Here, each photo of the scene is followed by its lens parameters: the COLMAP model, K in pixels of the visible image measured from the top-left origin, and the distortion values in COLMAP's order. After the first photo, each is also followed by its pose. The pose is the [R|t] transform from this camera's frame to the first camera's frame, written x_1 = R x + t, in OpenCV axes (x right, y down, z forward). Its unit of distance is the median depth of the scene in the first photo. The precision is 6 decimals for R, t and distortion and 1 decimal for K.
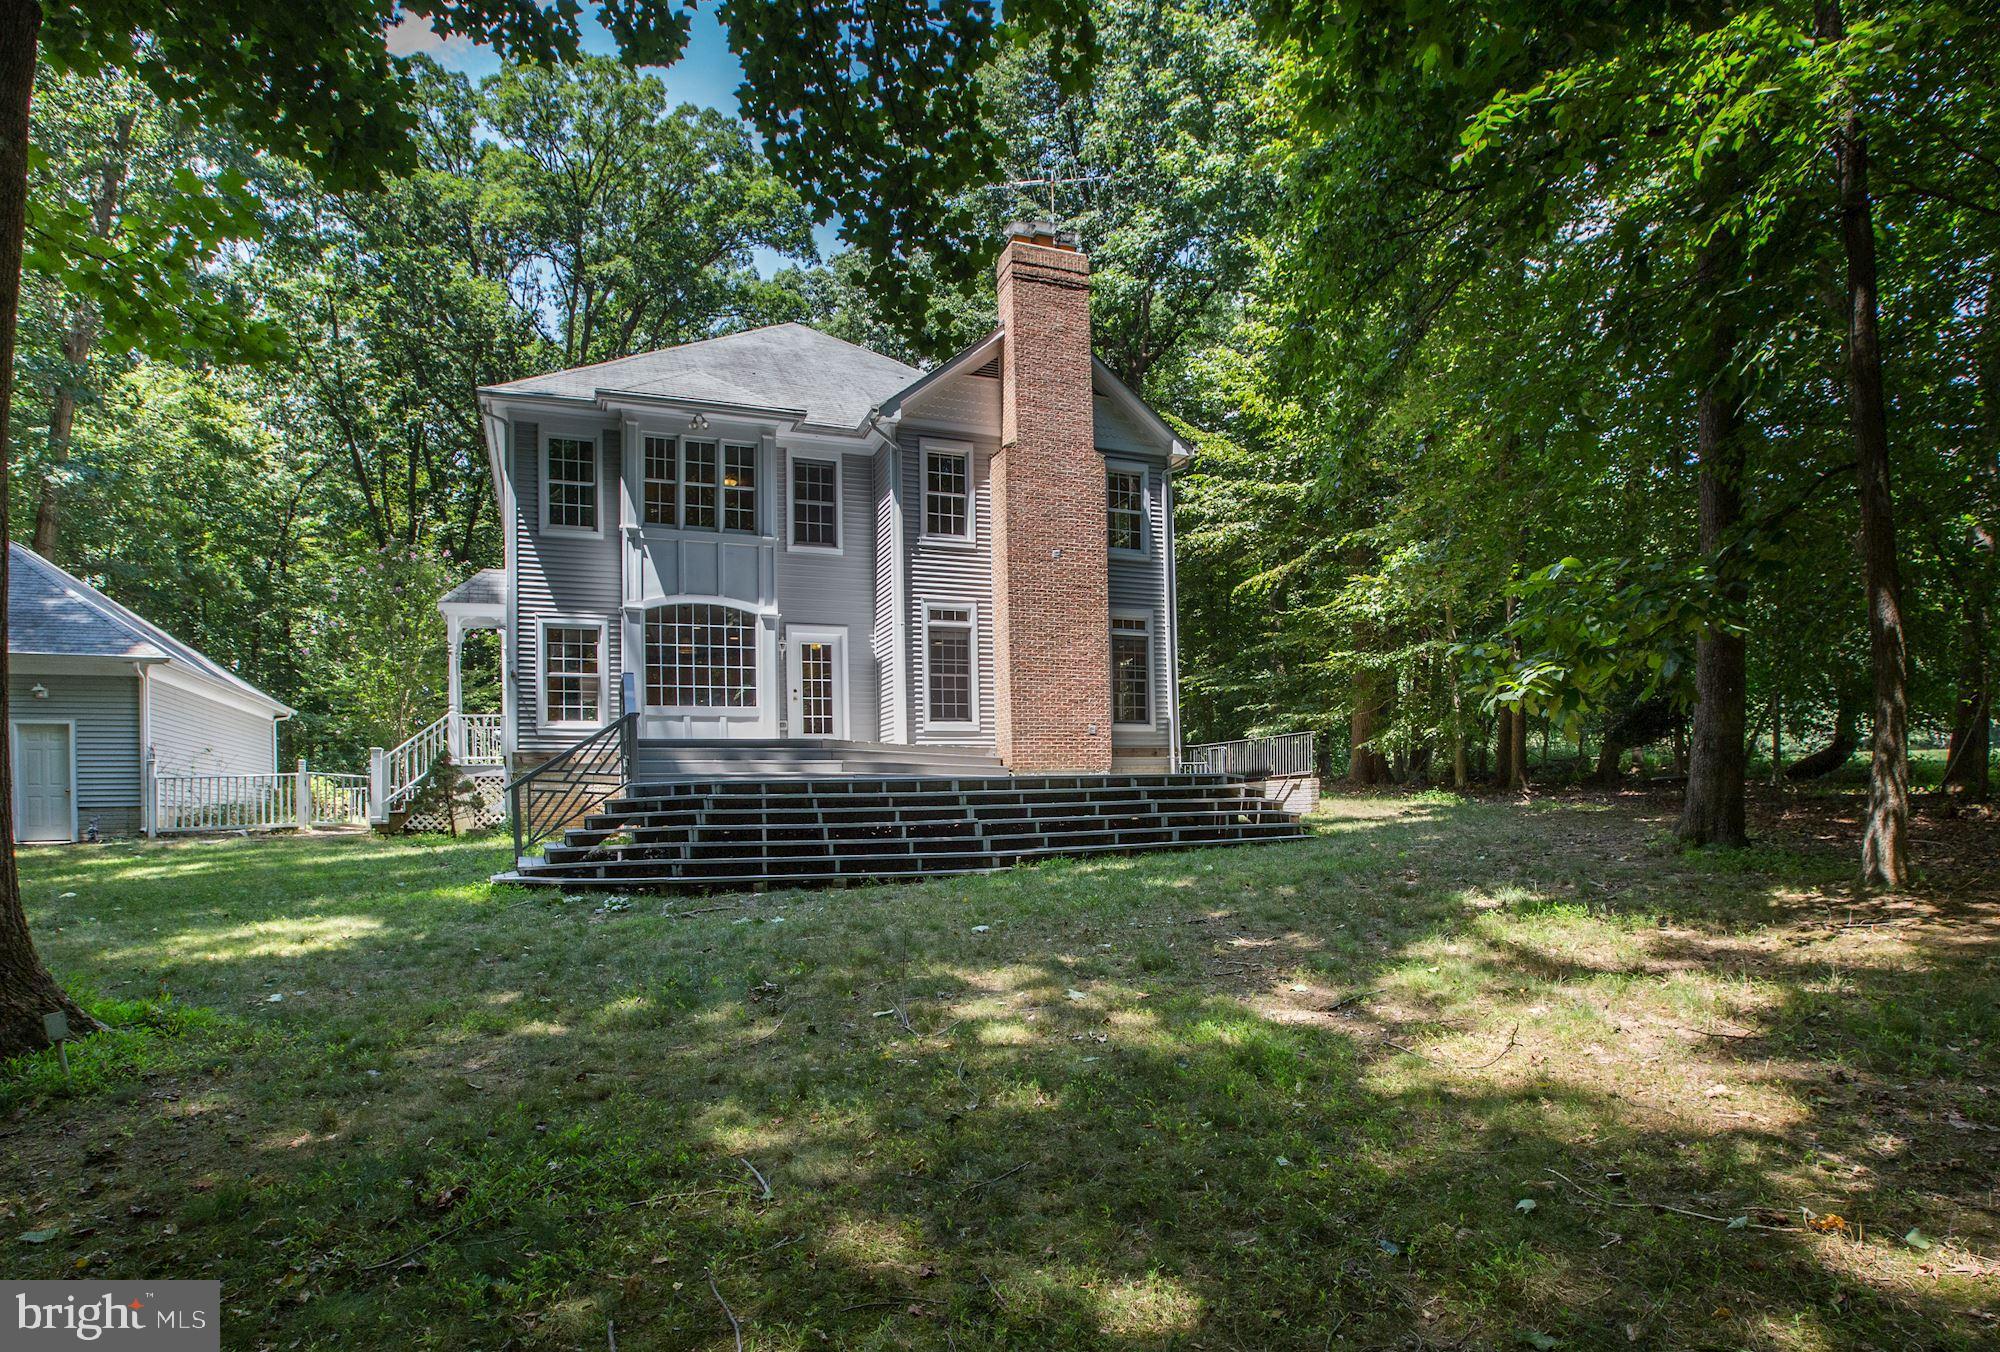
lens RADIAL K [[1140.8, 0, 1002.9], [0, 1140.8, 739.3], [0, 0, 1]] dist [-0.030955, 0.019999]
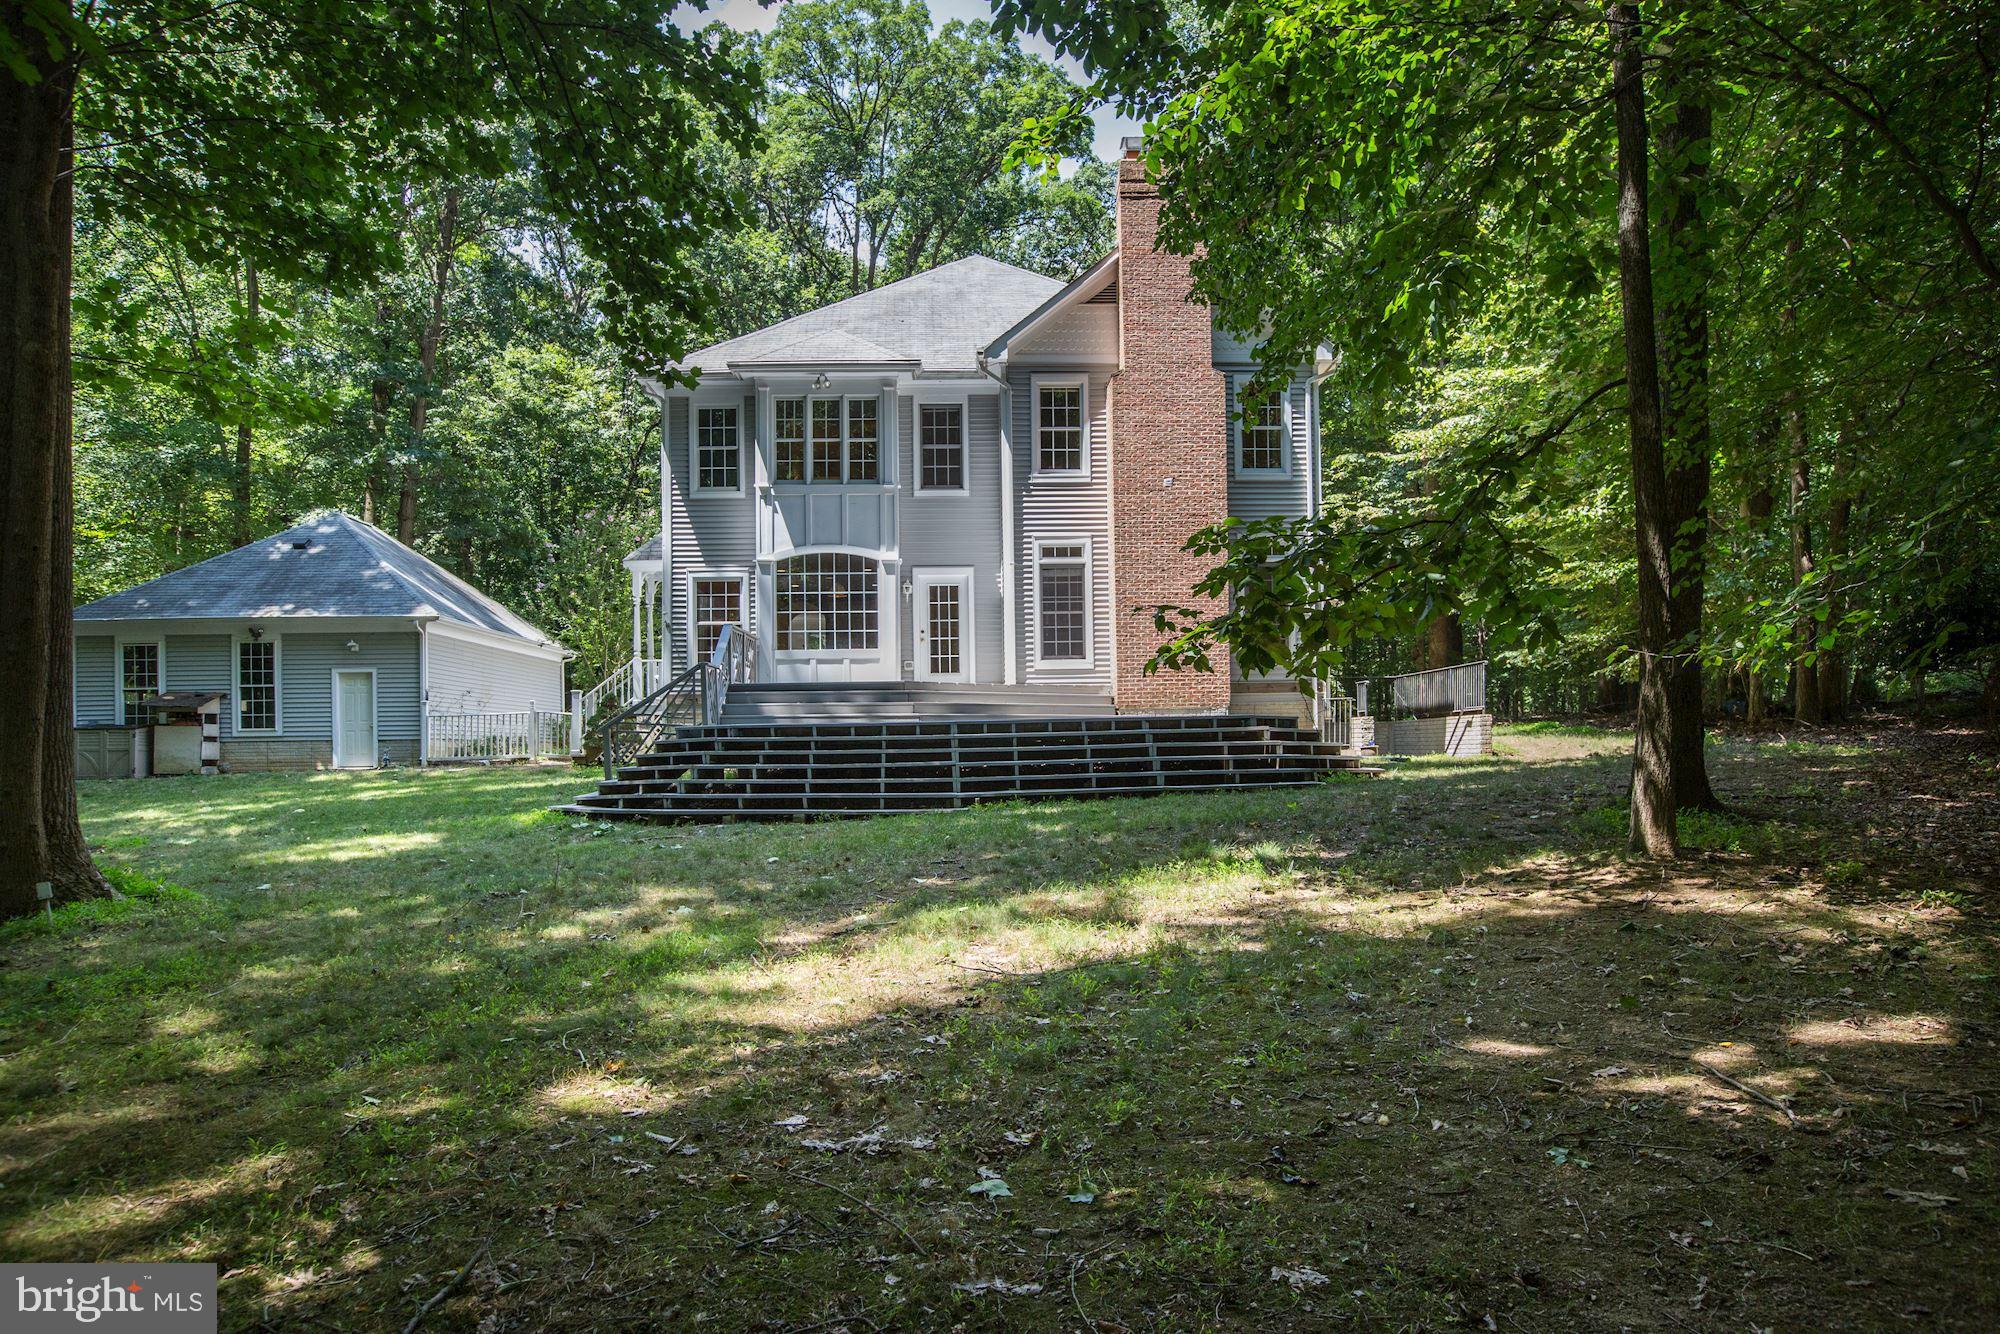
lens RADIAL K [[1294.2, 0, 1000.0], [0, 1294.2, 667.0], [0, 0, 1]] dist [-0.004927, -0.001435]
pose [[0.931939, -0.012225, -0.362409, 0.311295], [0.015452, 0.999863, 0.006007, -0.016770], [0.362286, -0.011198, 0.932000, -0.066785]]
